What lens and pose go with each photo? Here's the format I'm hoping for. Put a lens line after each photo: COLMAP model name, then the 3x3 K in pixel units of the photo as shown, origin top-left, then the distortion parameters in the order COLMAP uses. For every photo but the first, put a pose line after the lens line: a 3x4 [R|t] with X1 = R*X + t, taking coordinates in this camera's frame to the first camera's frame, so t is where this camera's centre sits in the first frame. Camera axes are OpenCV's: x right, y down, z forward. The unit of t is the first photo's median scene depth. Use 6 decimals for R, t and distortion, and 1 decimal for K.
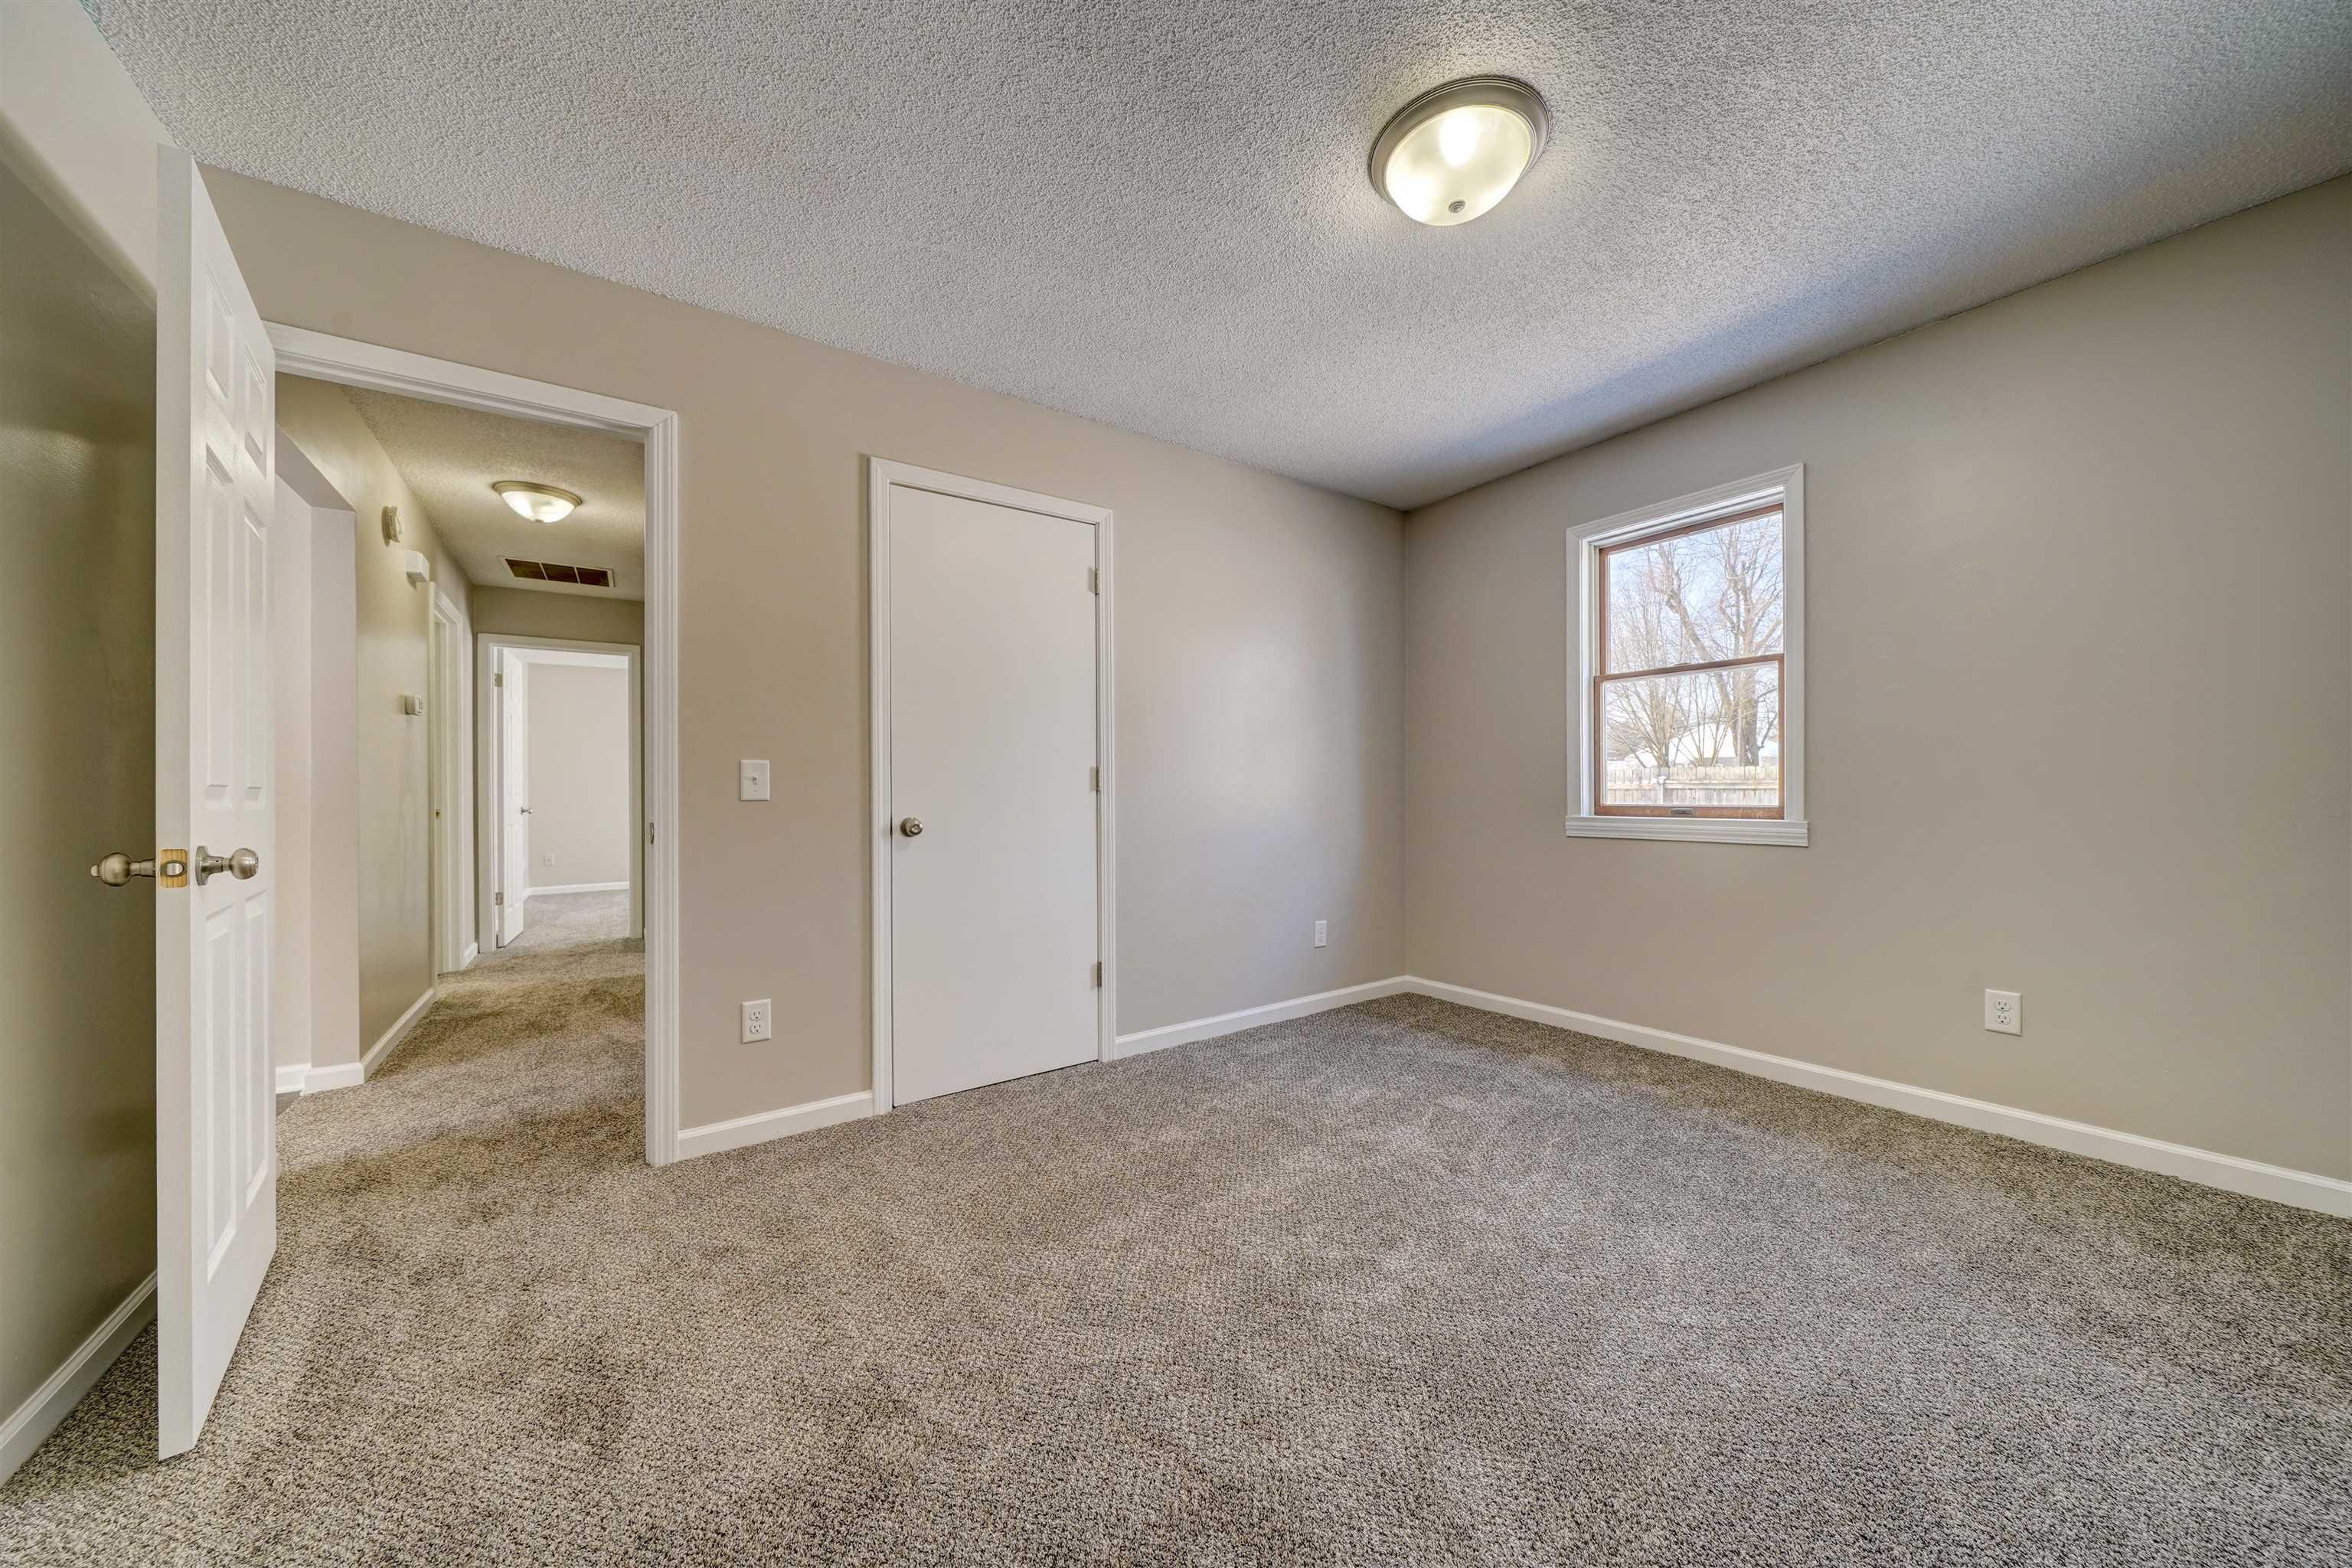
lens RADIAL K [[807.0, 0, 1184.9], [0, 807.0, 786.1], [0, 0, 1]] dist [-0.003379, -0.000135]
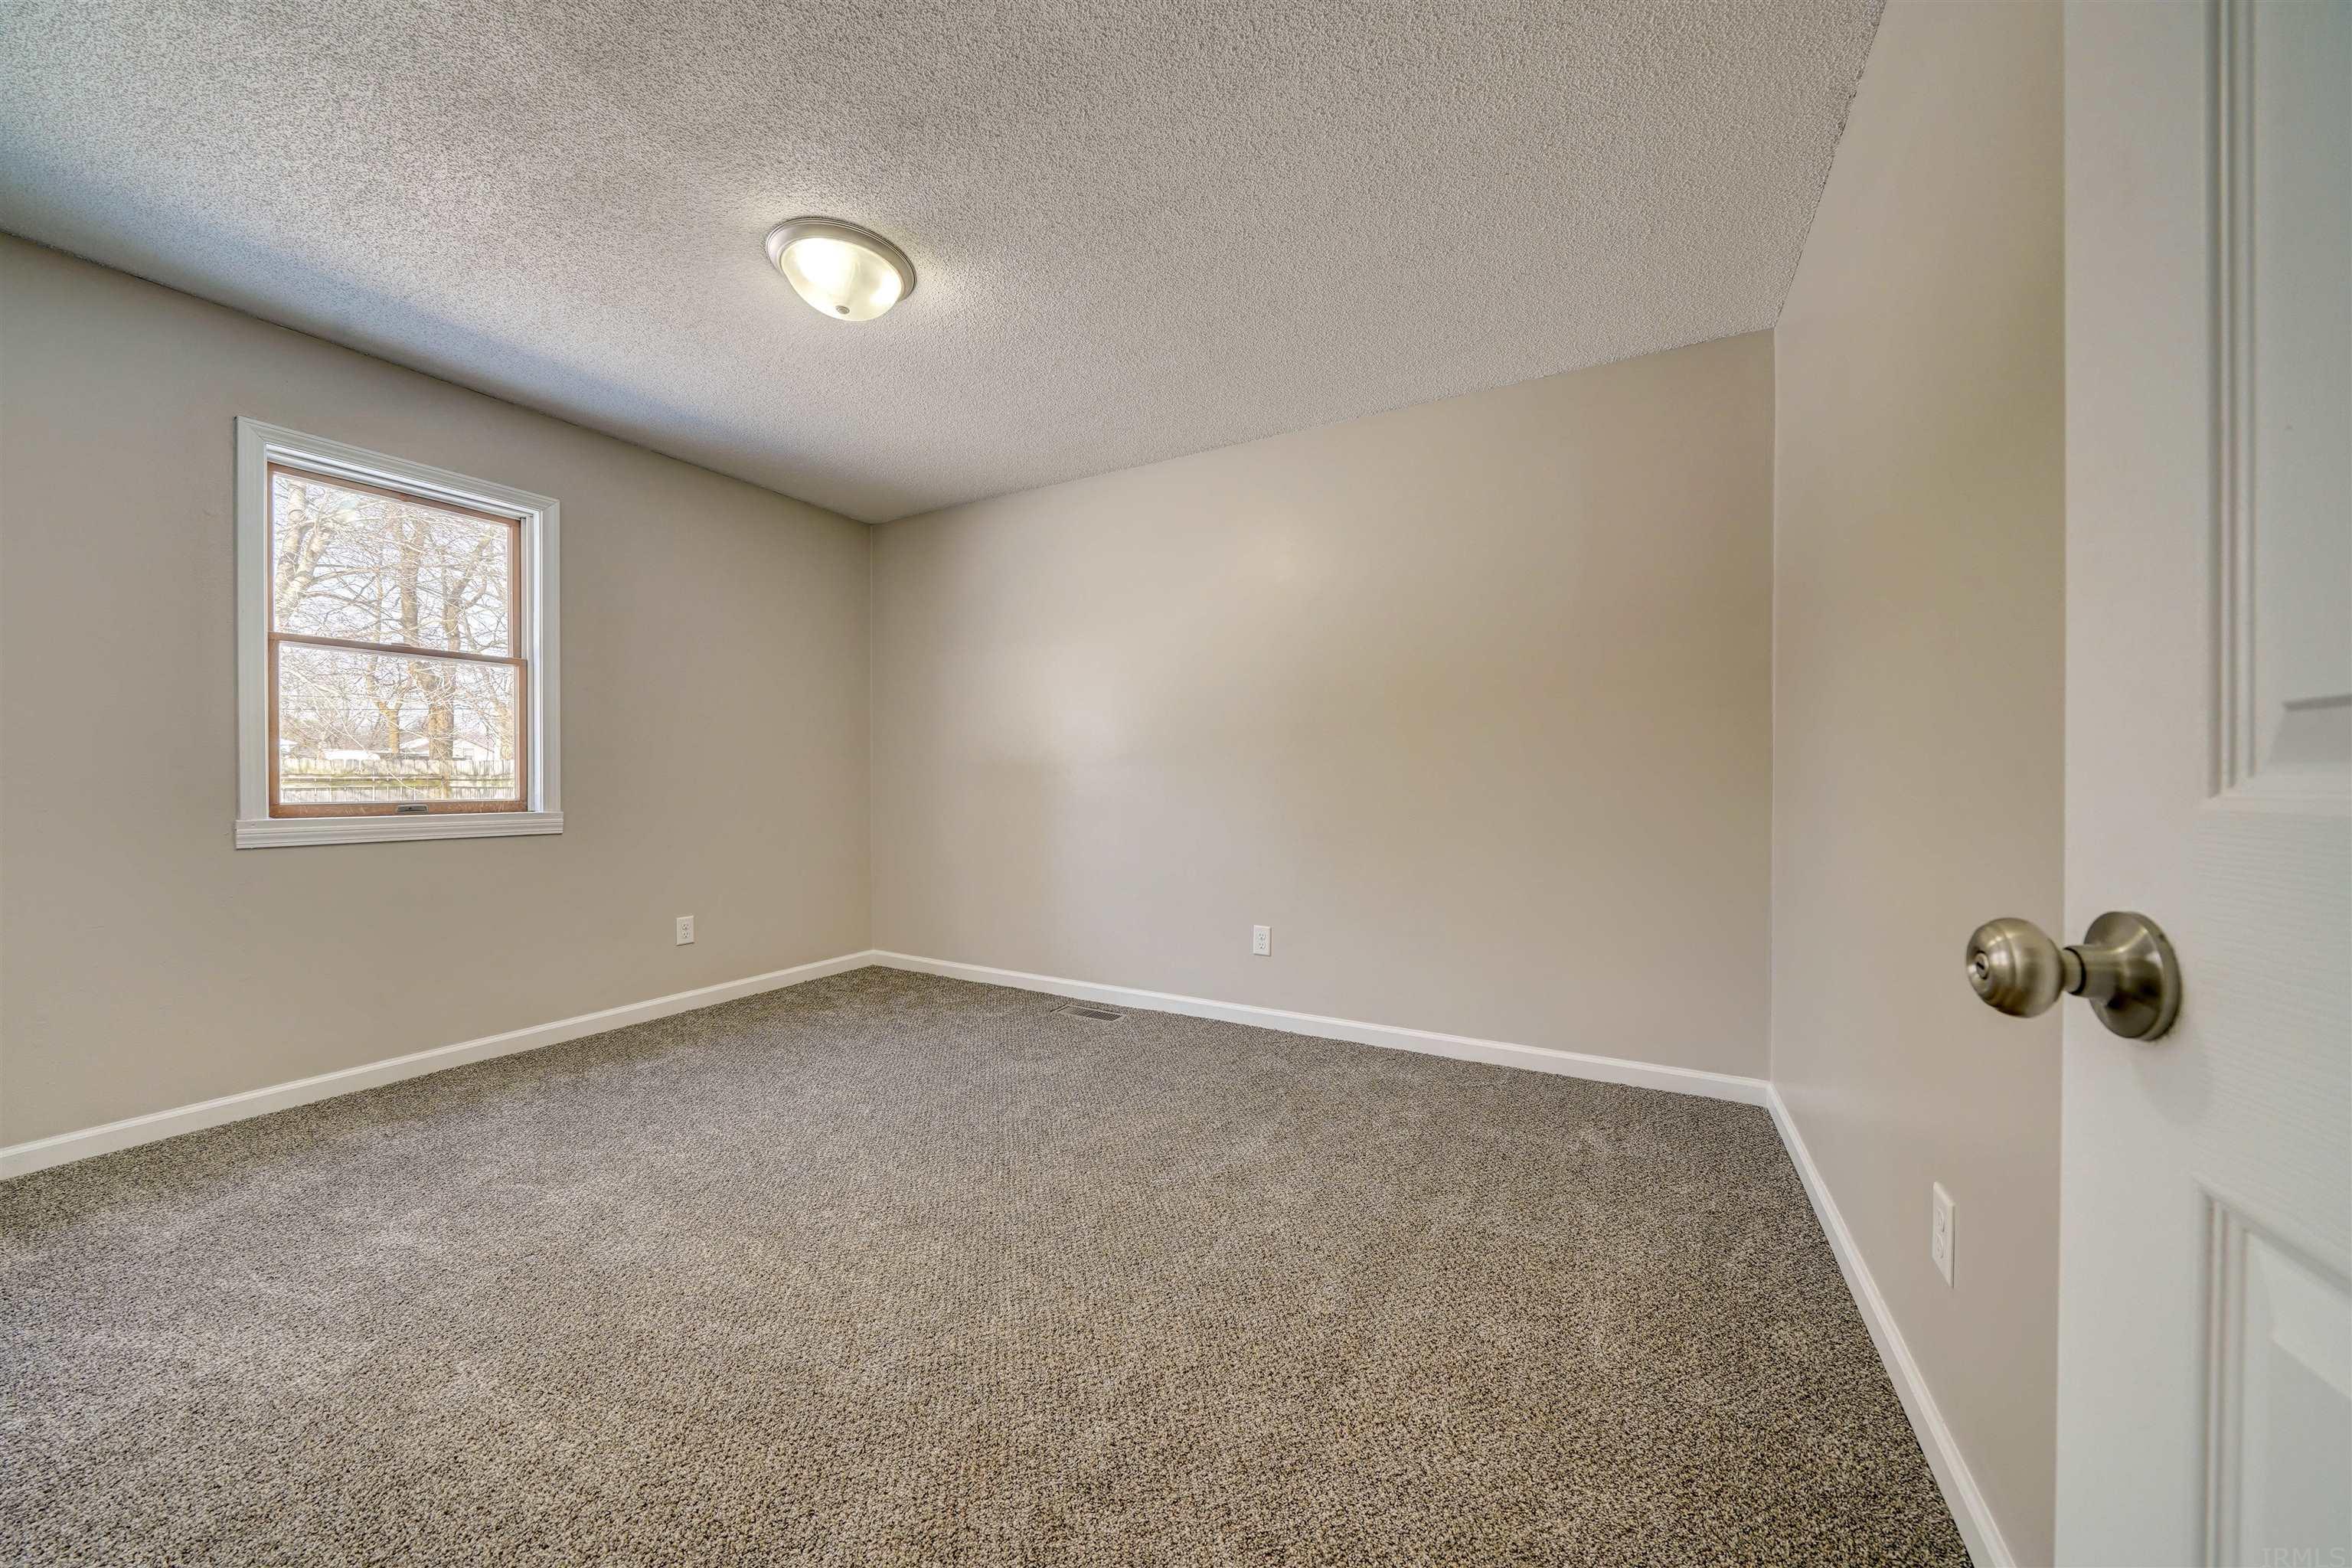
lens RADIAL K [[807.0, 0, 1184.9], [0, 807.0, 786.1], [0, 0, 1]] dist [-0.003379, -0.000135]
pose [[-0.446503, 0.007489, 0.894751, -0.660905], [0.002886, 0.999972, -0.006930, 0.017525], [-0.894778, -0.000512, -0.446512, 0.712188]]
